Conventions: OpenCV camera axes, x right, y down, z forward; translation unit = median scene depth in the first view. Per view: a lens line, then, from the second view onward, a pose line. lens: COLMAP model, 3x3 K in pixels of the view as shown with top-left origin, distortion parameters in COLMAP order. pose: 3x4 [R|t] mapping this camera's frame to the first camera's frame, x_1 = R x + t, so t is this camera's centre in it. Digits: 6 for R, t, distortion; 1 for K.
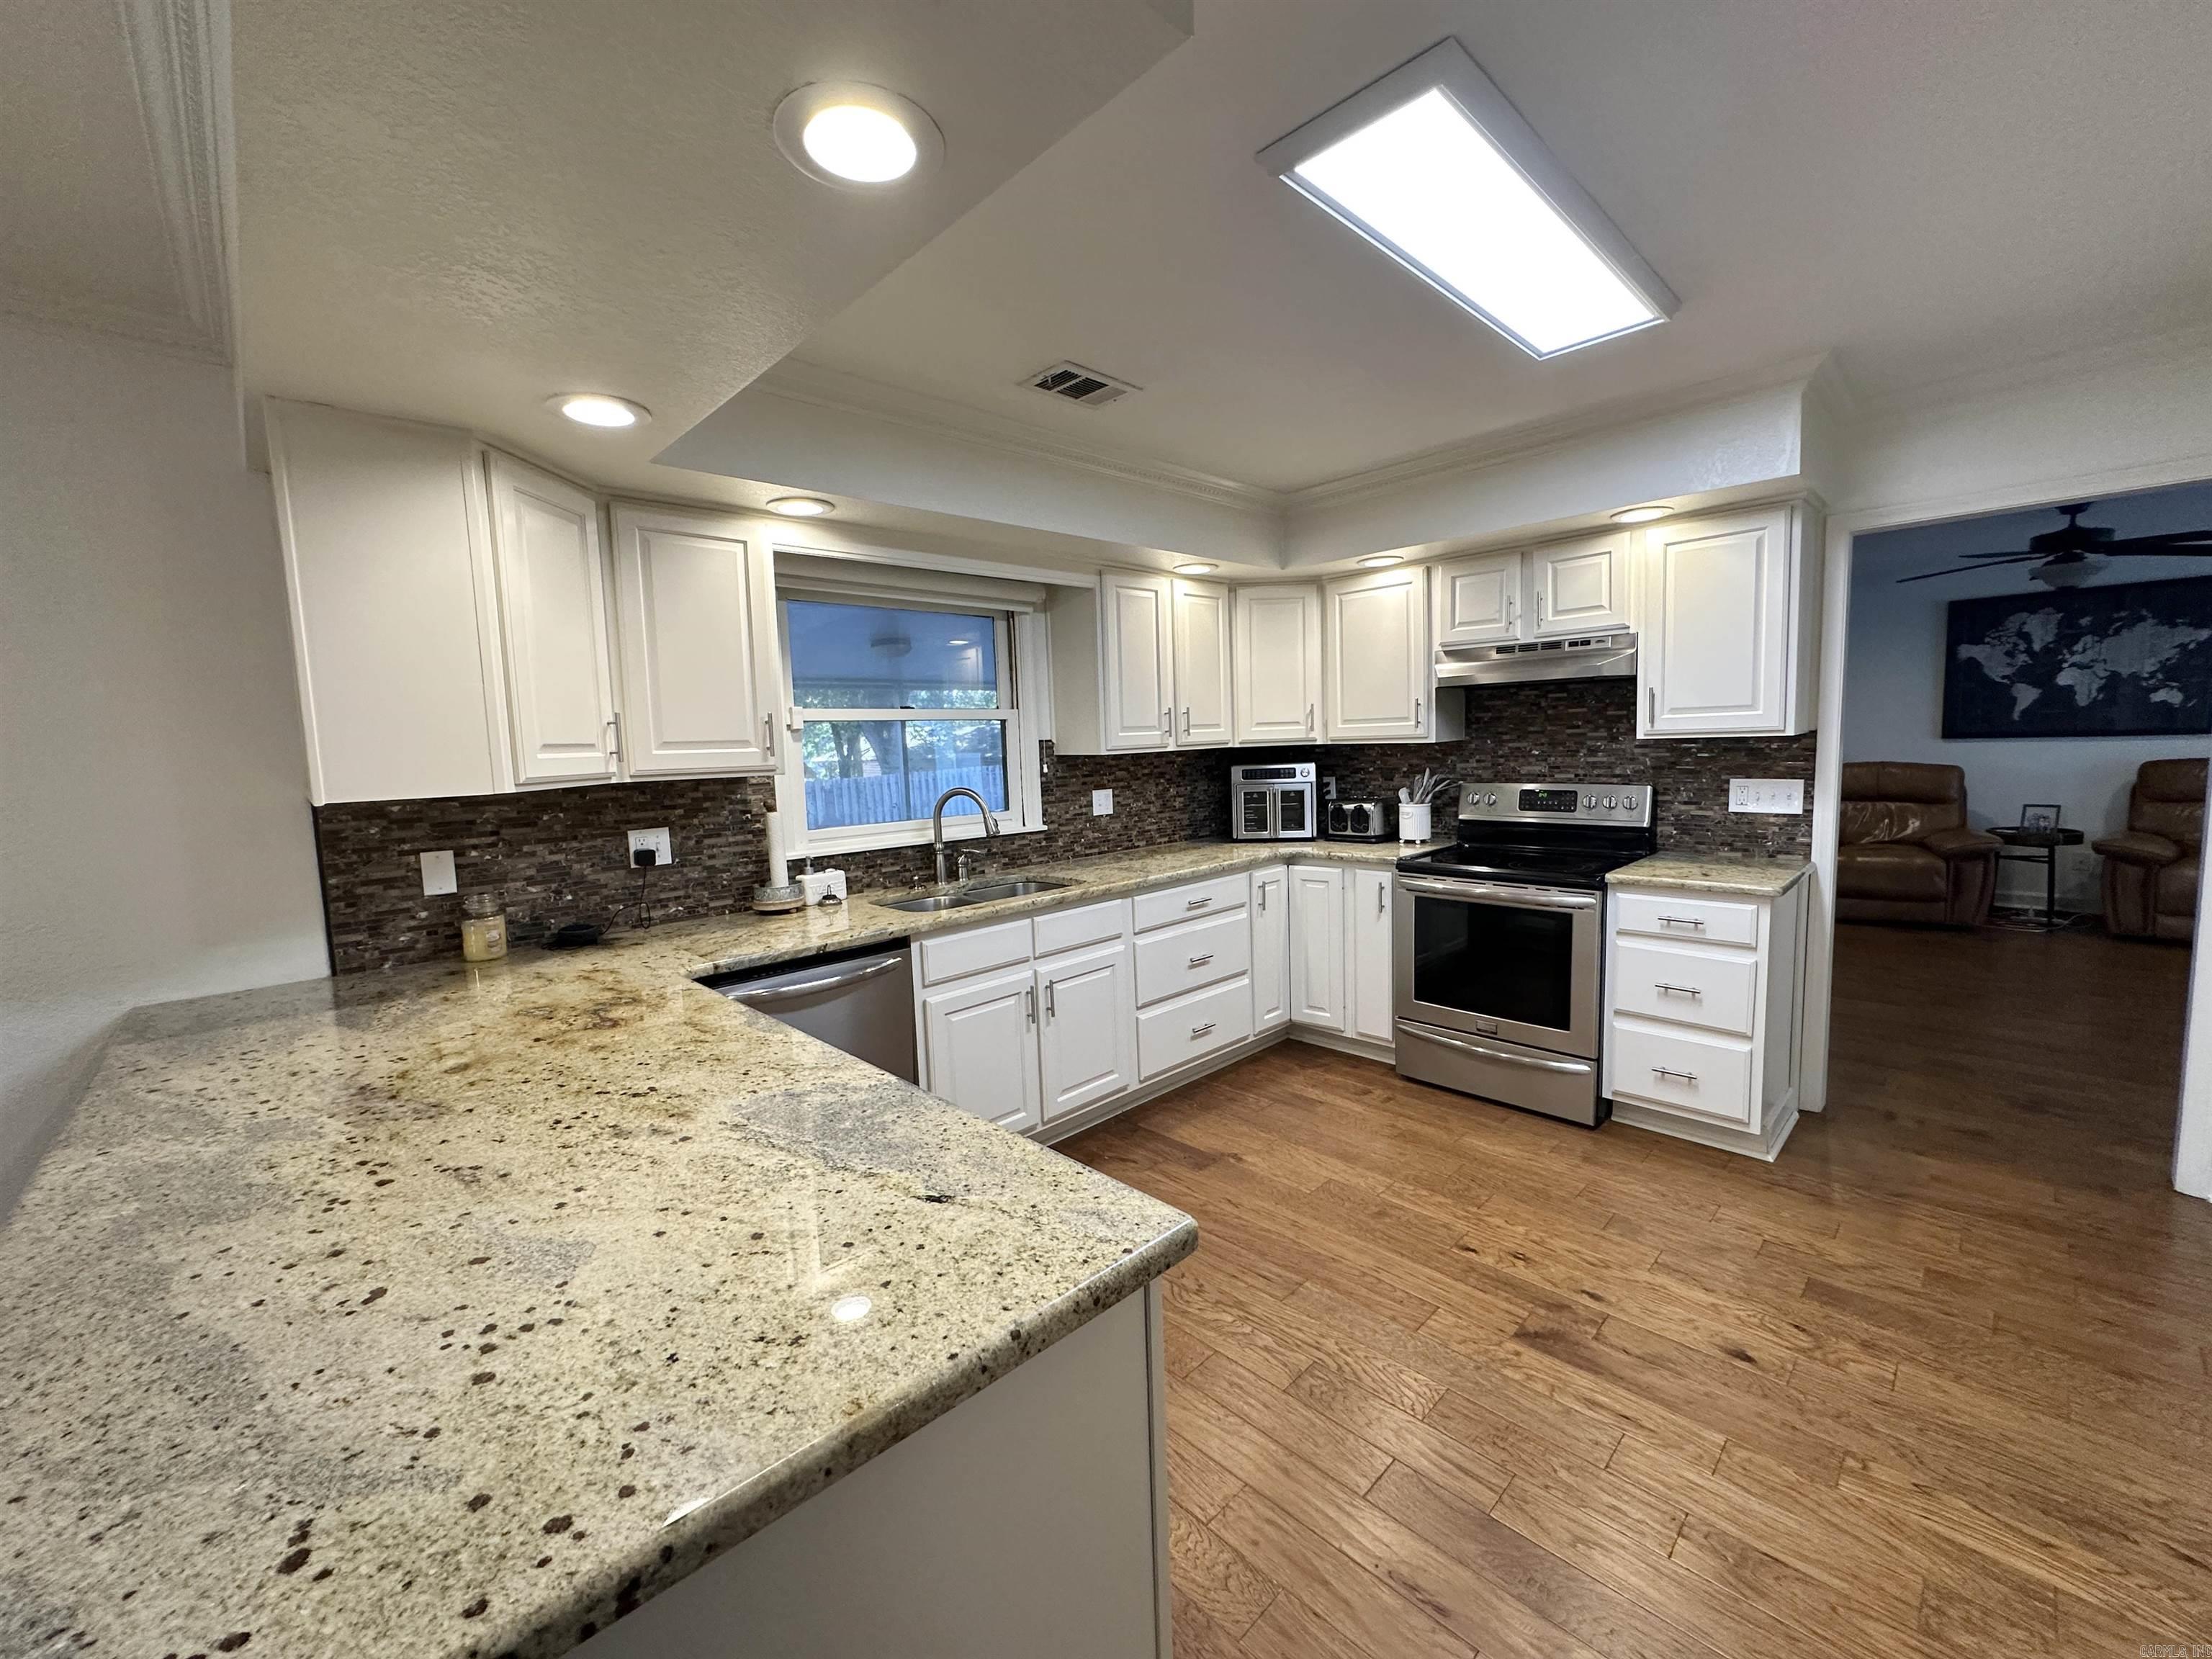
lens RADIAL K [[893.3, 0, 1111.4], [0, 893.3, 827.5], [0, 0, 1]] dist [-0.002785, 0.000682]
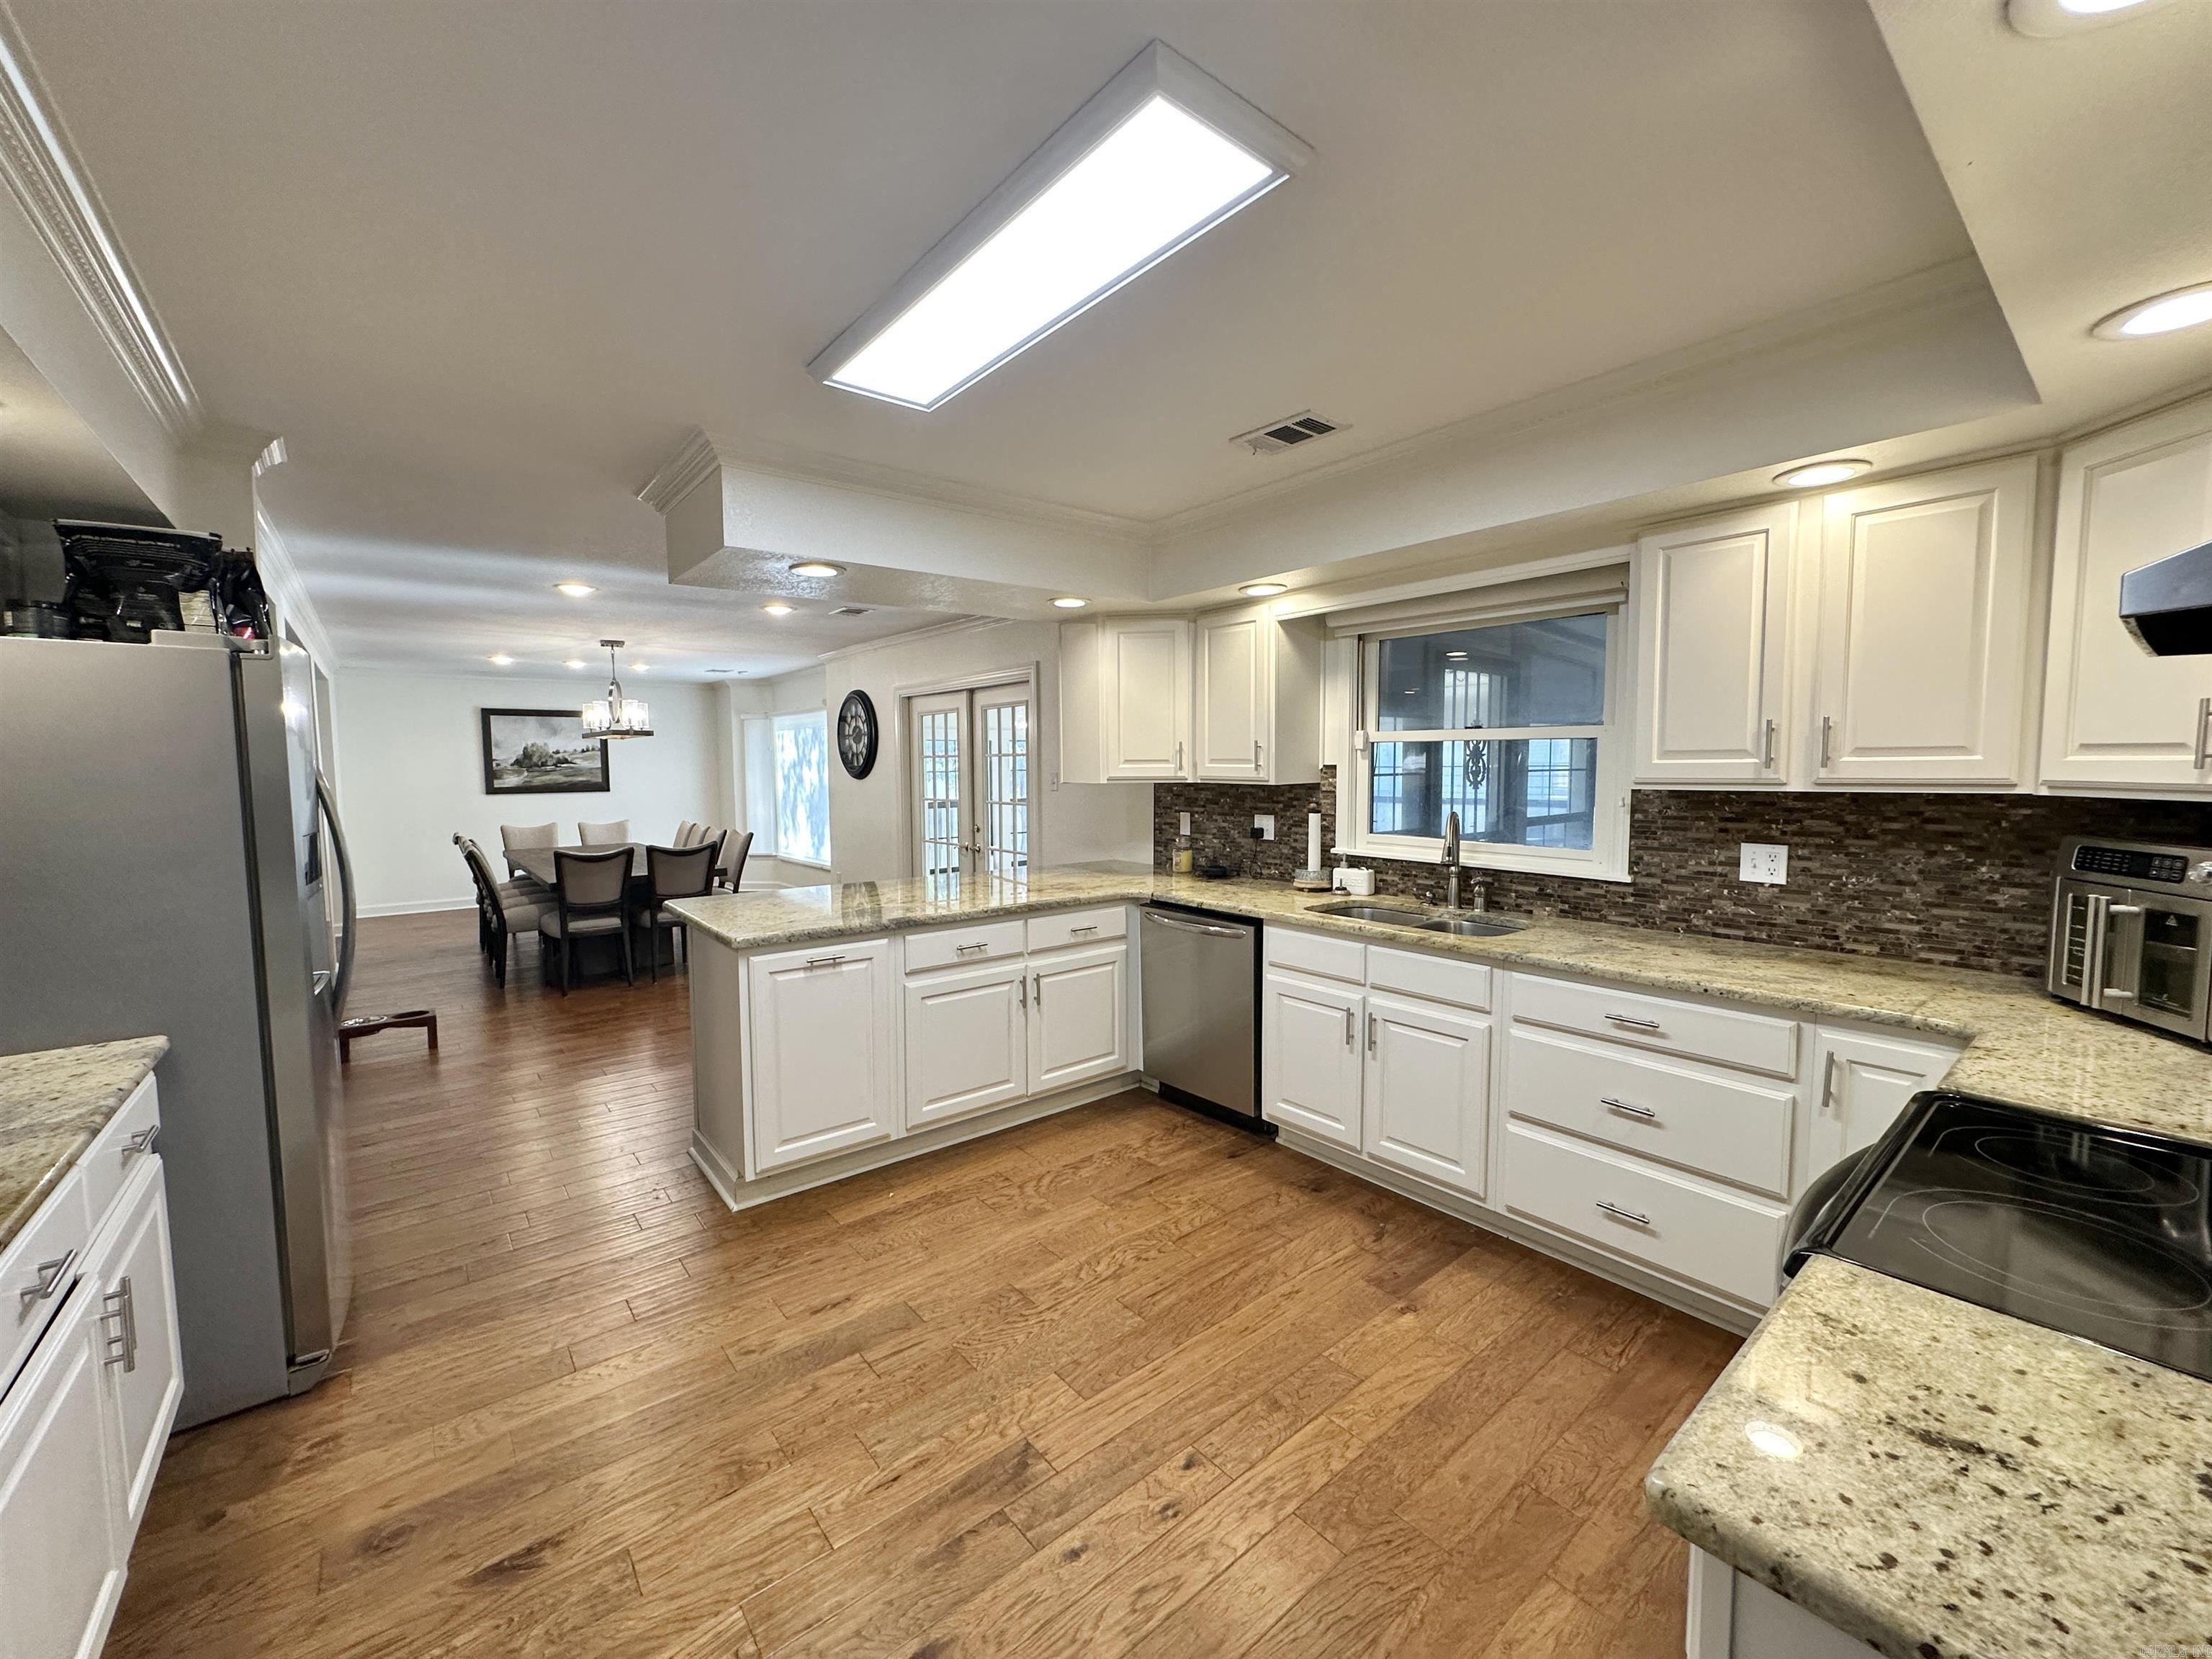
lens RADIAL K [[893.3, 0, 1096.8], [0, 893.3, 825.9], [0, 0, 1]] dist [-0.002785, 0.000682]
pose [[-0.100053, 0.107047, -0.989207, 0.788736], [-0.089734, 0.989173, 0.116119, -0.101775], [0.990927, 0.100384, -0.089364, 0.671249]]
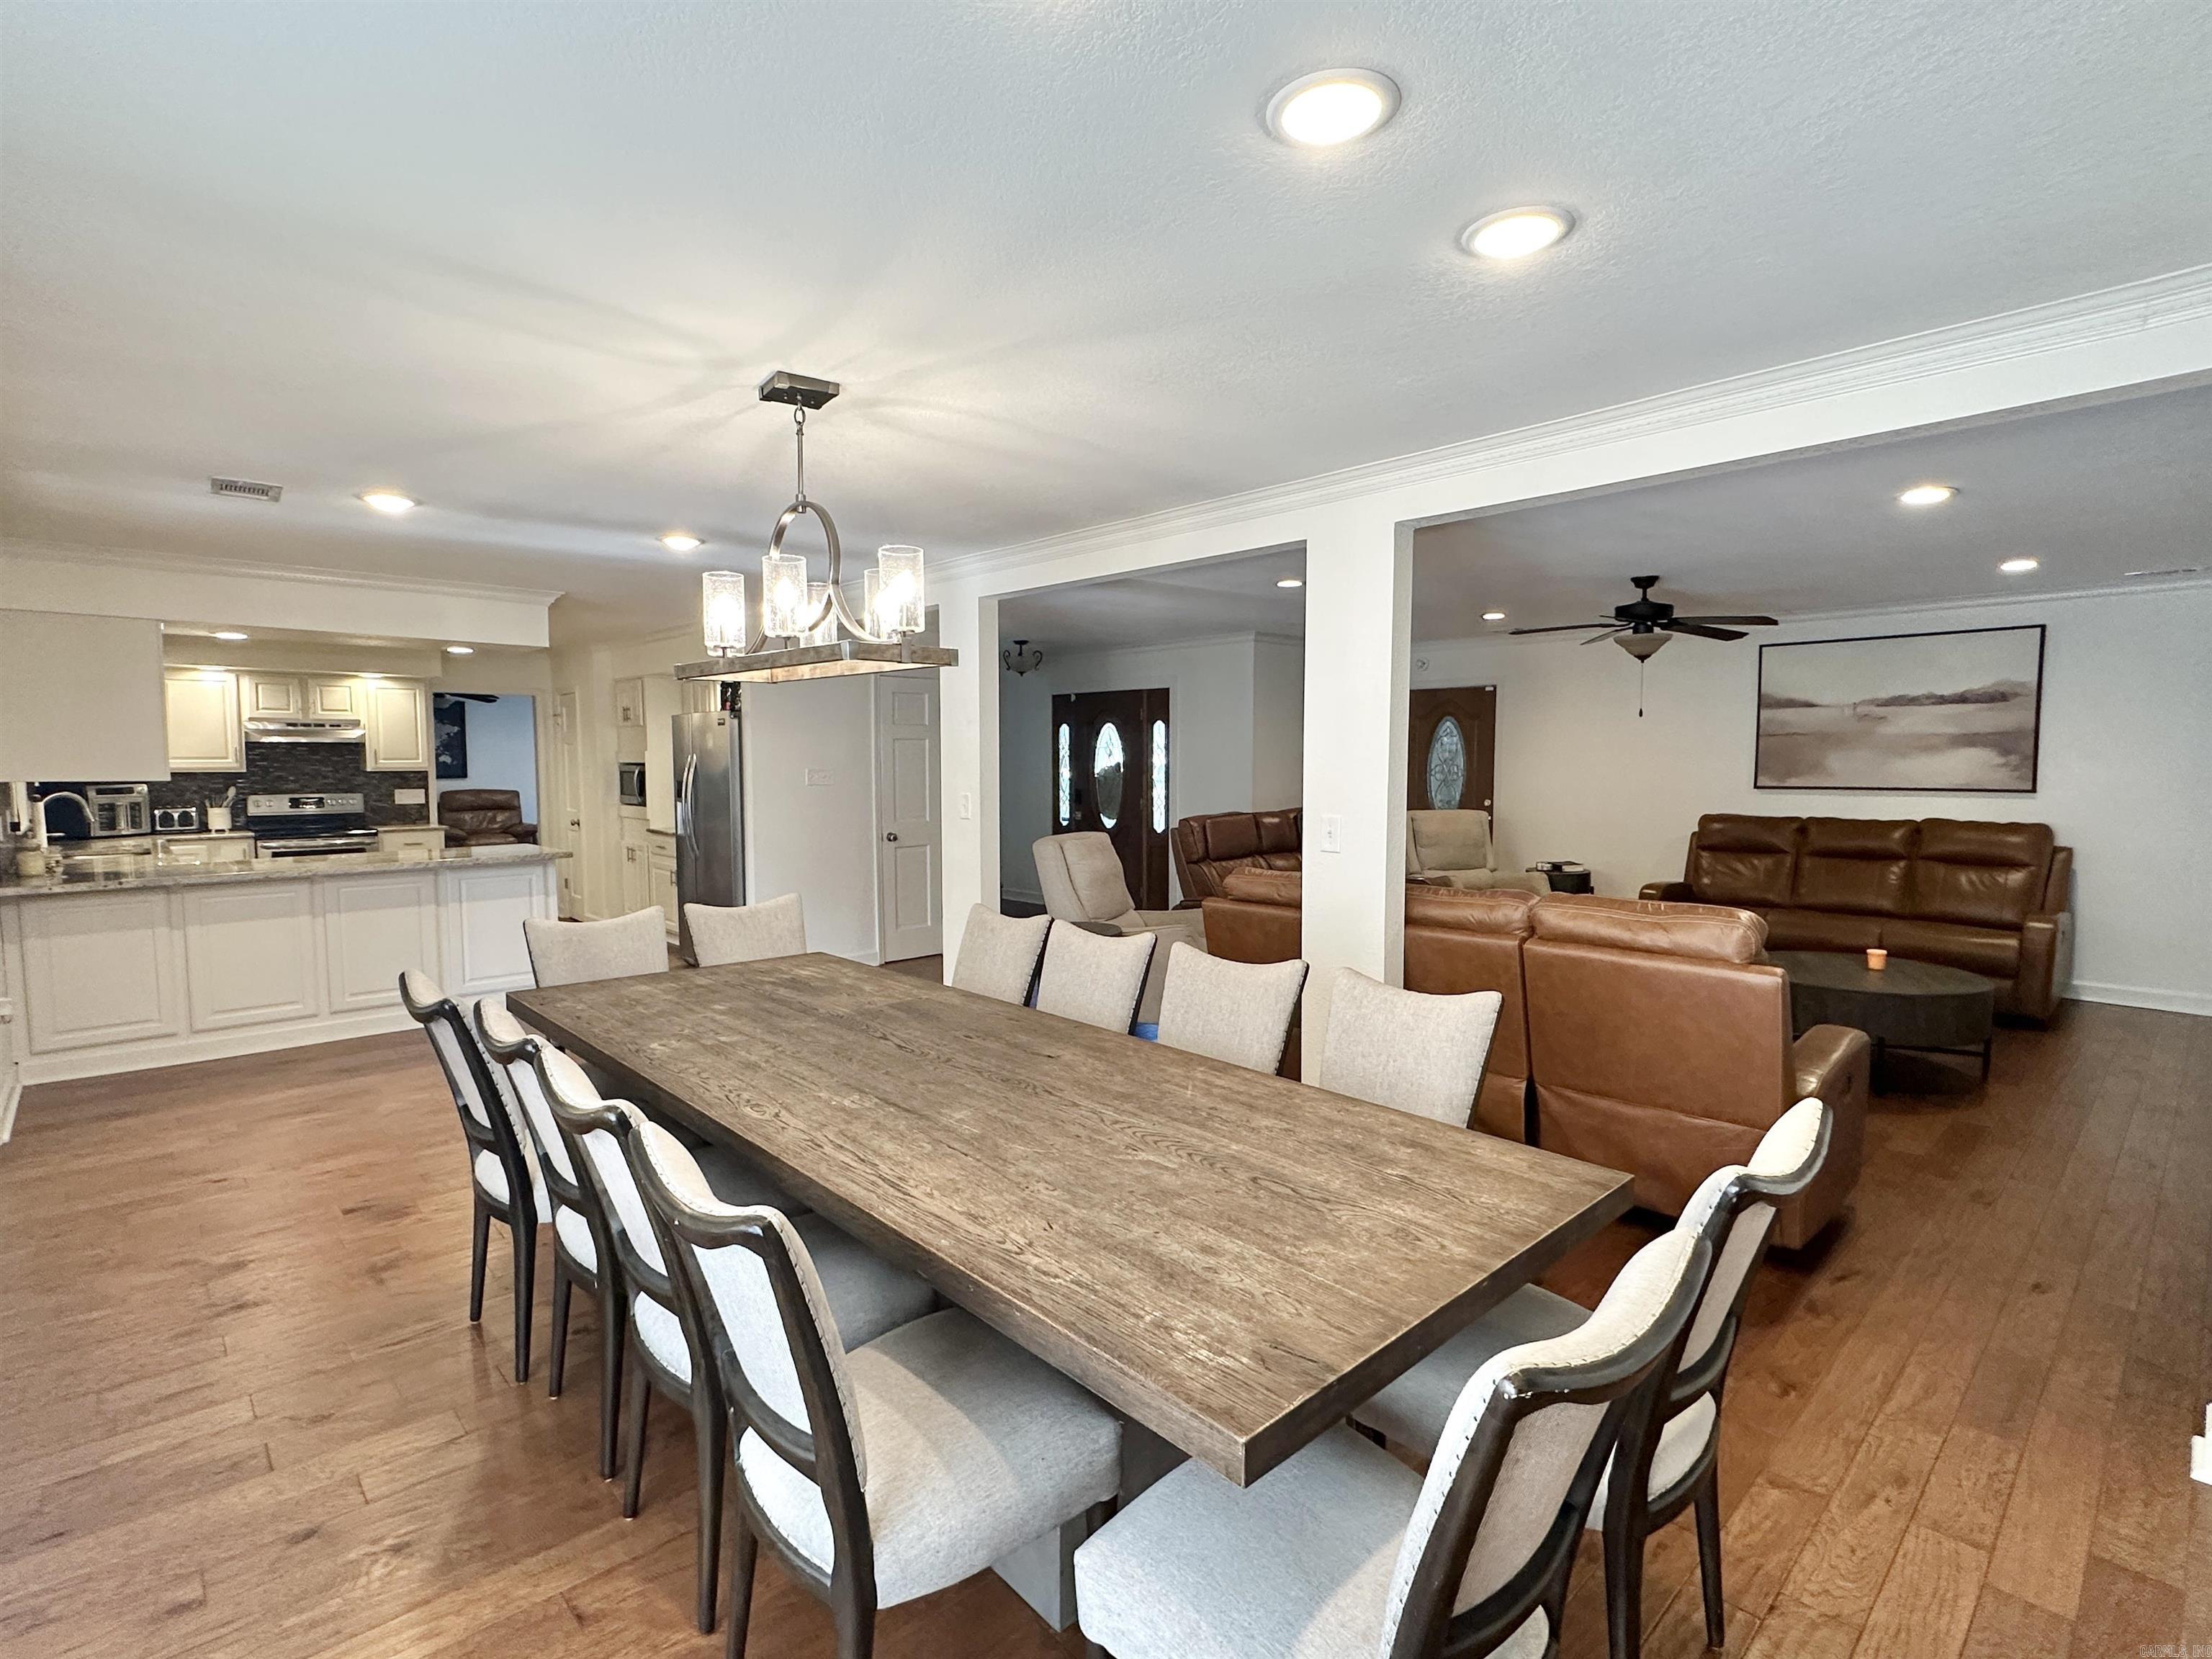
lens RADIAL K [[1063.4, 0, 1114.4], [0, 1063.4, 824.3], [0, 0, 1]] dist [-0.014202, 0.000770]
pose [[0.015607, -0.029311, 0.999448, -1.926800], [0.105931, 0.993993, 0.027497, 0.151227], [-0.994251, 0.105444, 0.018618, -0.841851]]
